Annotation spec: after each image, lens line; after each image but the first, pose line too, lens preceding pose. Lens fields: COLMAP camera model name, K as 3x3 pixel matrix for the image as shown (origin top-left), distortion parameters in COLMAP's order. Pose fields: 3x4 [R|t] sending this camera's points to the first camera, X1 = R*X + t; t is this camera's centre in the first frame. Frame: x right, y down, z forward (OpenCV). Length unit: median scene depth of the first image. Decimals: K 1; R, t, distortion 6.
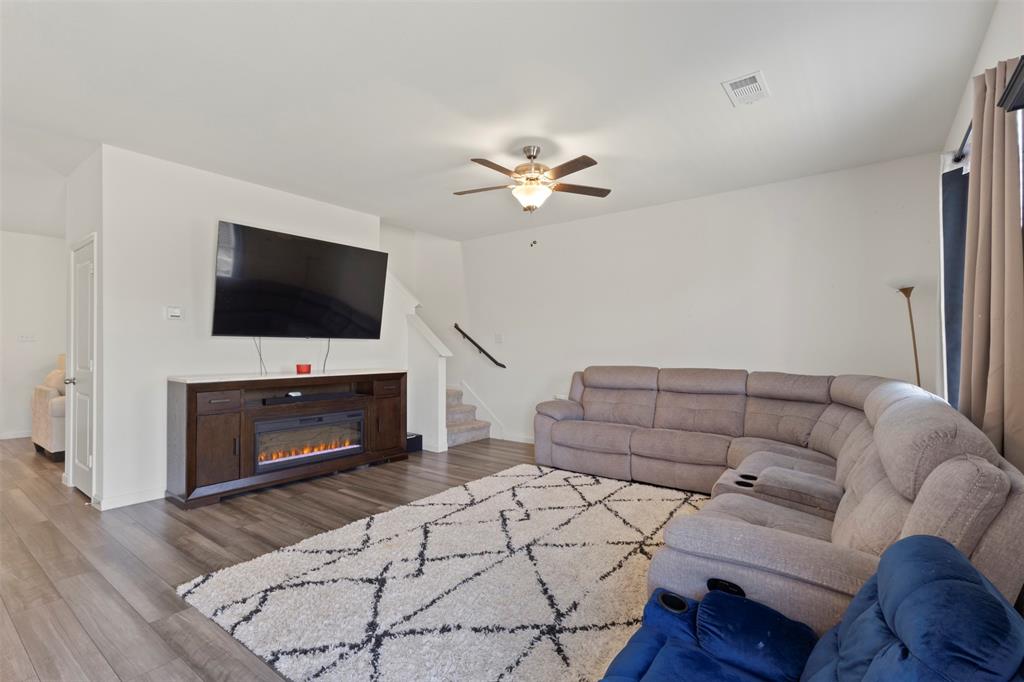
lens RADIAL K [[472.6, 0, 508.4], [0, 472.6, 343.2], [0, 0, 1]] dist [-0.001650, 0.000093]
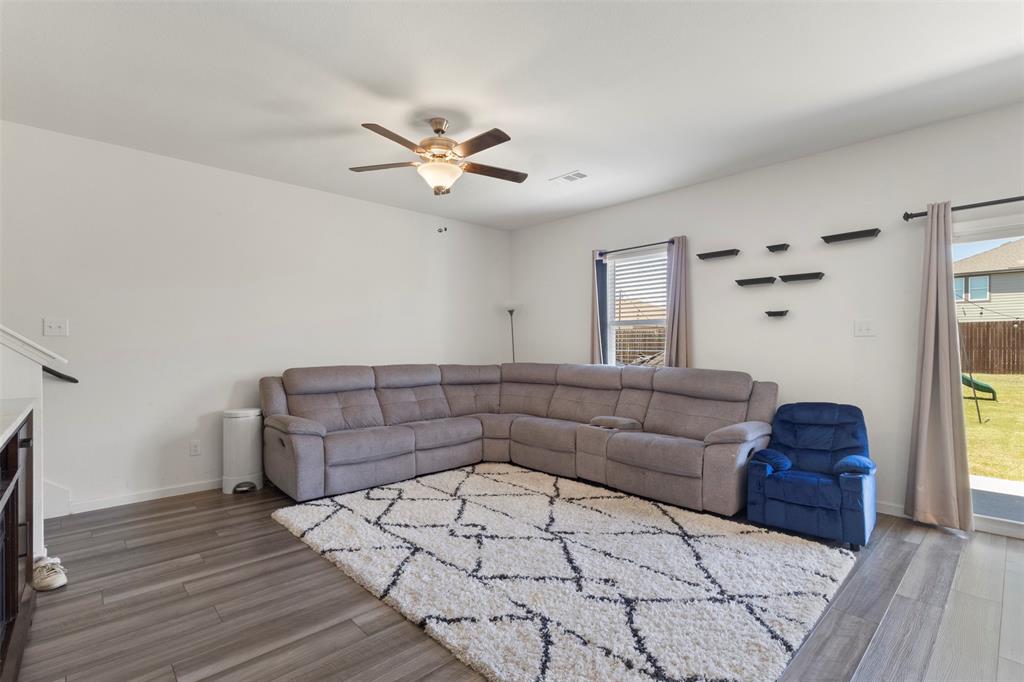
lens RADIAL K [[472.6, 0, 506.0], [0, 472.6, 348.0], [0, 0, 1]] dist [-0.001650, 0.000093]
pose [[0.177553, -0.005970, 0.984093, -0.809939], [-0.008848, 0.999931, 0.007662, 0.004290], [-0.984071, -0.010068, 0.177488, 0.719713]]
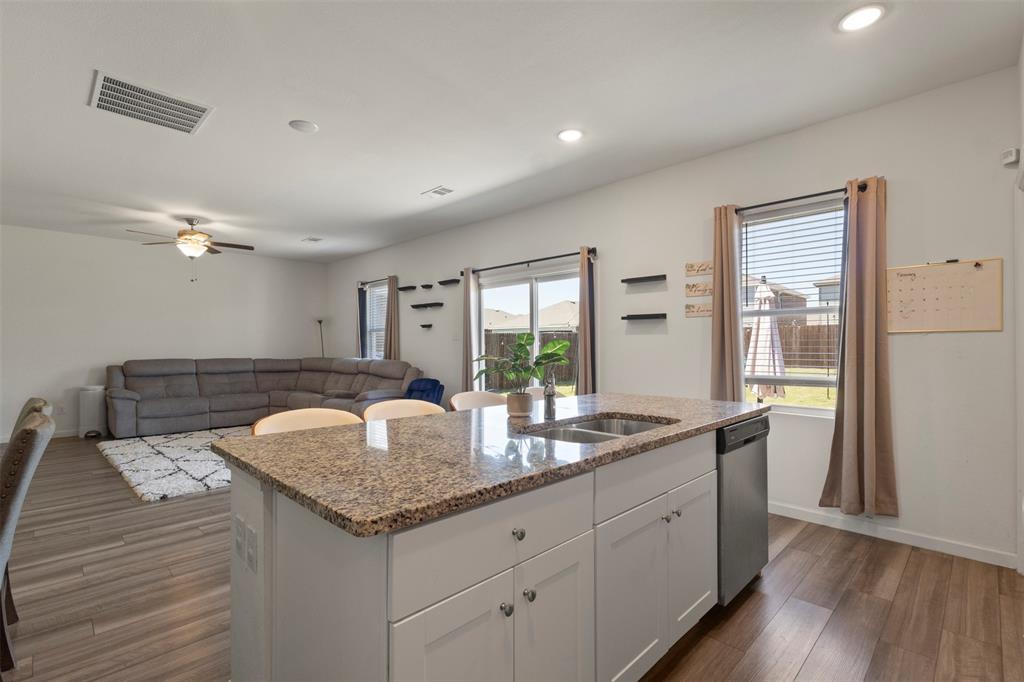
lens RADIAL K [[472.6, 0, 515.6], [0, 472.6, 347.0], [0, 0, 1]] dist [-0.001650, 0.000093]
pose [[0.128719, -0.005915, 0.991663, -1.379245], [-0.009050, 0.999934, 0.007139, -0.009481], [-0.991640, -0.009893, 0.128657, -0.276528]]
